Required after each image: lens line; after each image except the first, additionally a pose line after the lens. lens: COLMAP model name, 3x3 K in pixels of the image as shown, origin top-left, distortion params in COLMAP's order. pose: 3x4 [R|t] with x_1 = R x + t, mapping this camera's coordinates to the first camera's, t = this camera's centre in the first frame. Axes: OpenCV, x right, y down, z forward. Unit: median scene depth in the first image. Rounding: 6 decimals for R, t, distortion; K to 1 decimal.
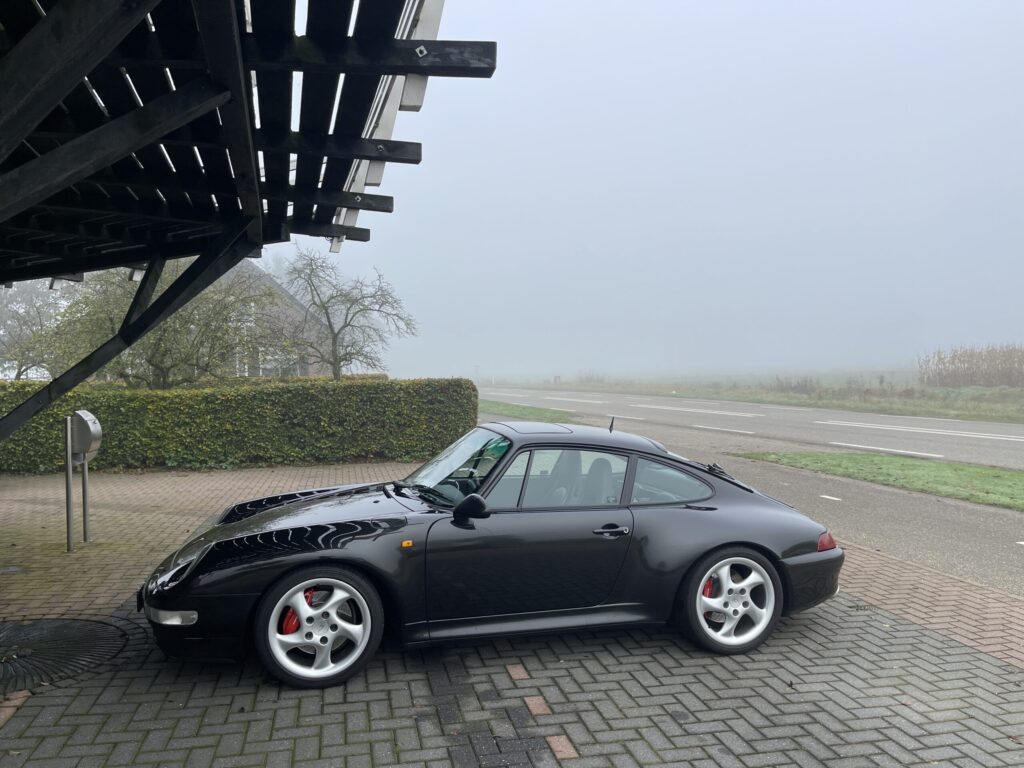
lens RADIAL K [[774.5, 0, 513.1], [0, 774.5, 378.3], [0, 0, 1]] dist [0.077238, -0.102556]
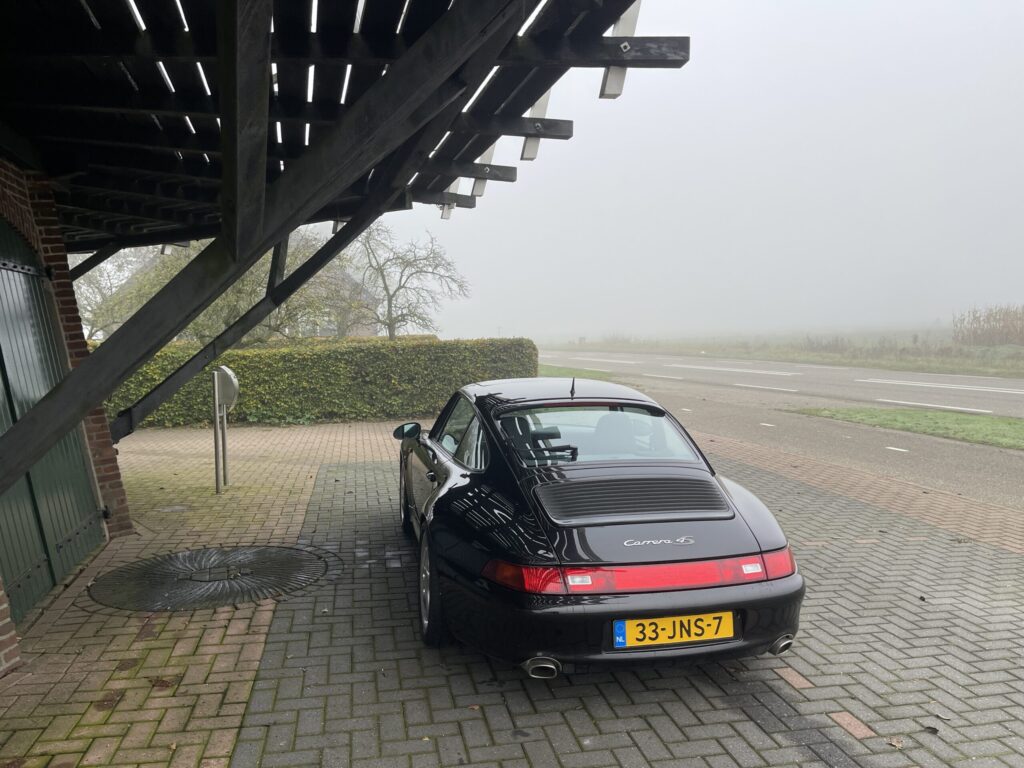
lens RADIAL K [[774.5, 0, 510.6], [0, 774.5, 375.8], [0, 0, 1]] dist [0.077238, -0.102556]
pose [[0.999772, -0.001887, -0.021267, -0.062621], [0.002873, 0.998918, 0.046415, 0.002455], [0.021156, -0.046466, 0.998696, -0.041078]]
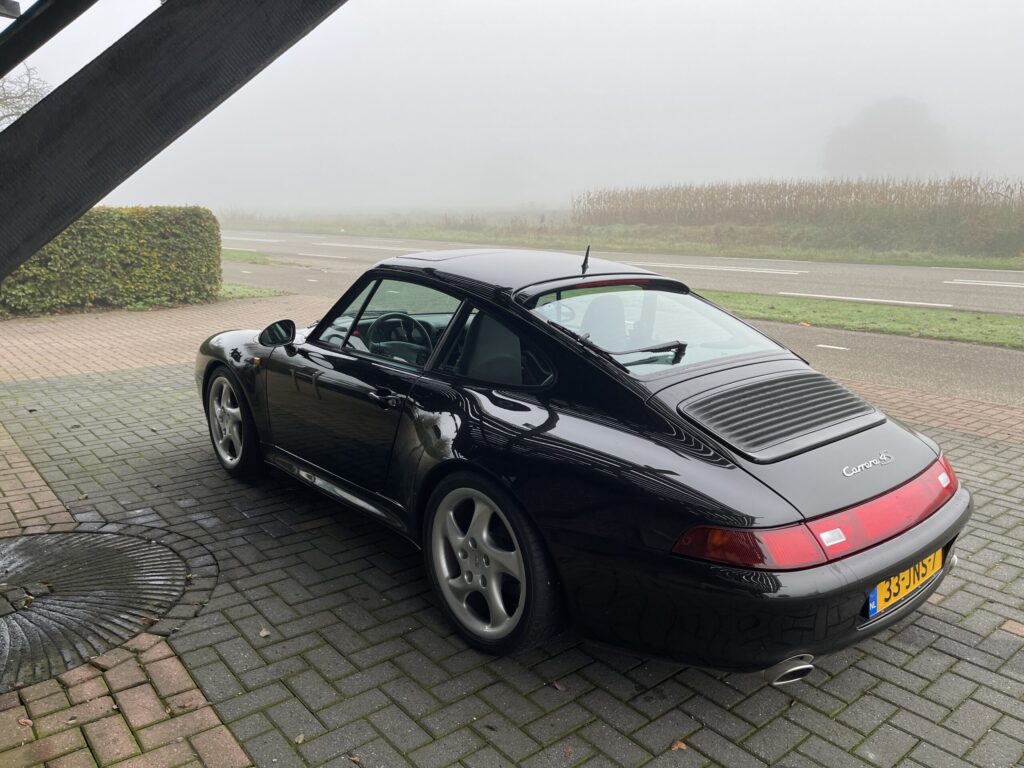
lens RADIAL K [[774.5, 0, 517.0], [0, 774.5, 389.9], [0, 0, 1]] dist [0.077238, -0.102556]
pose [[0.886748, -0.092708, 0.452860, -0.166726], [-0.006774, 0.976970, 0.213268, 0.010668], [-0.462203, -0.192182, 0.865699, 0.078152]]
